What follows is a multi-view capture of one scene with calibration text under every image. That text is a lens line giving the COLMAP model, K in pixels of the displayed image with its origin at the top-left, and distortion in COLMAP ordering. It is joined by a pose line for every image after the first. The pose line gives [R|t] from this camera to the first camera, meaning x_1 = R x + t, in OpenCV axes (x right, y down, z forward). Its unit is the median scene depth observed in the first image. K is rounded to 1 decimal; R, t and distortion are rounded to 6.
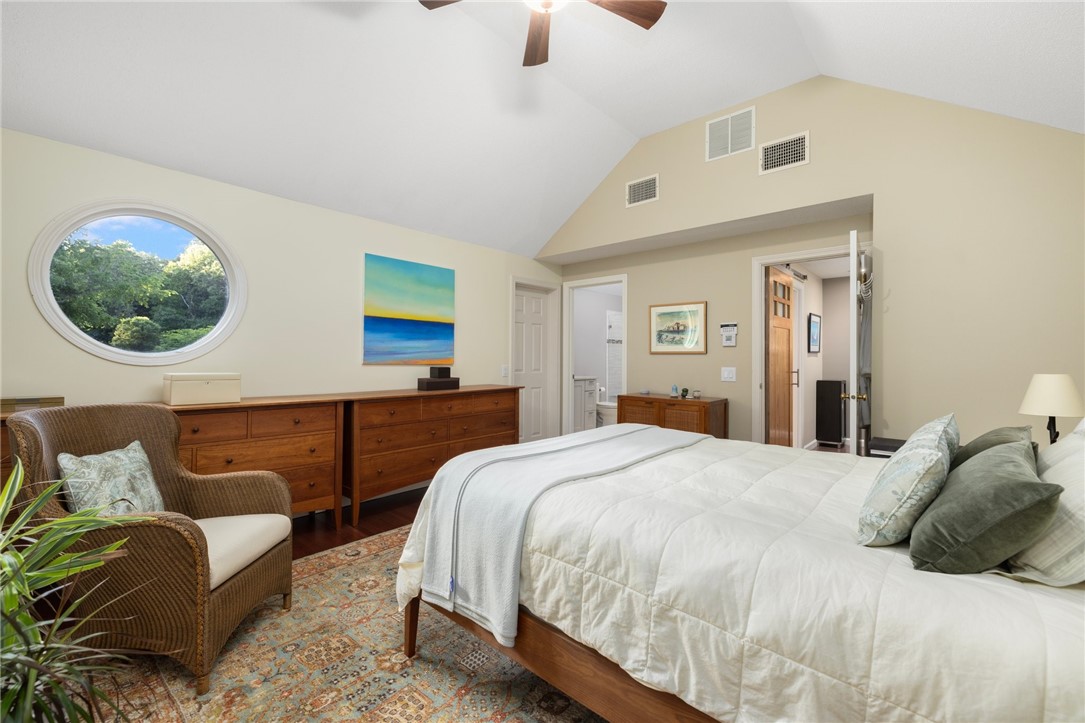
lens RADIAL K [[453.9, 0, 543.0], [0, 453.9, 359.5], [0, 0, 1]] dist [0.001399, -0.000826]
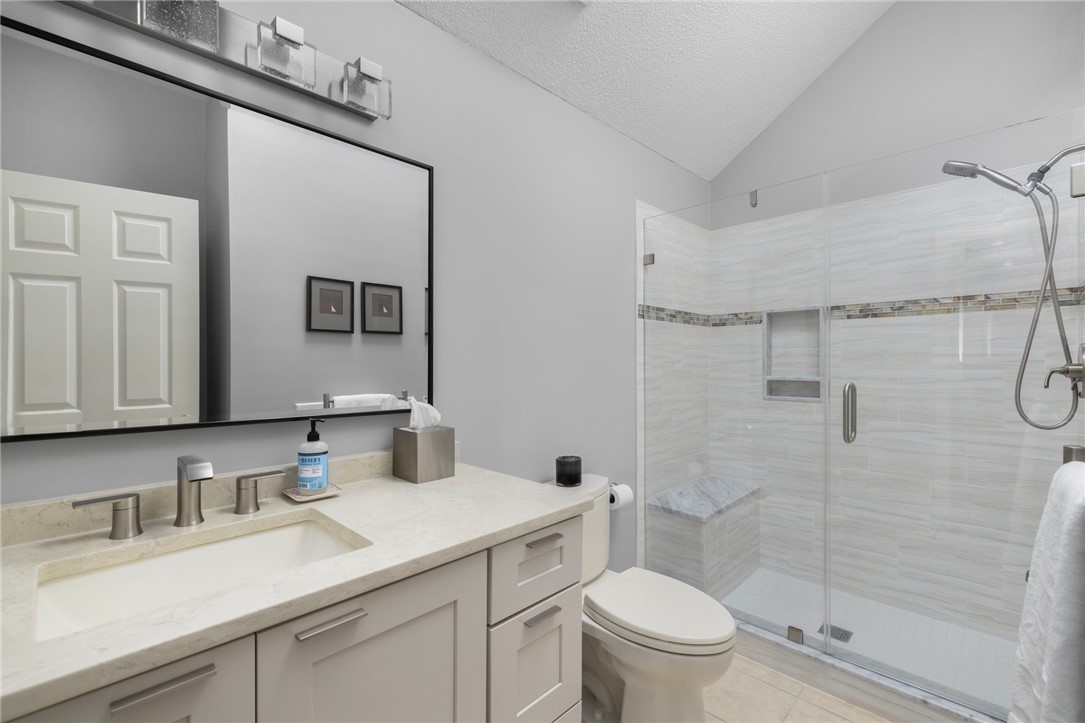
lens RADIAL K [[453.9, 0, 541.6], [0, 453.9, 362.8], [0, 0, 1]] dist [0.001399, -0.000826]
pose [[0.997891, -0.005775, -0.064661, 0.099161], [0.005914, 0.999981, 0.001949, -0.009300], [0.064648, -0.002327, 0.997905, 0.714874]]
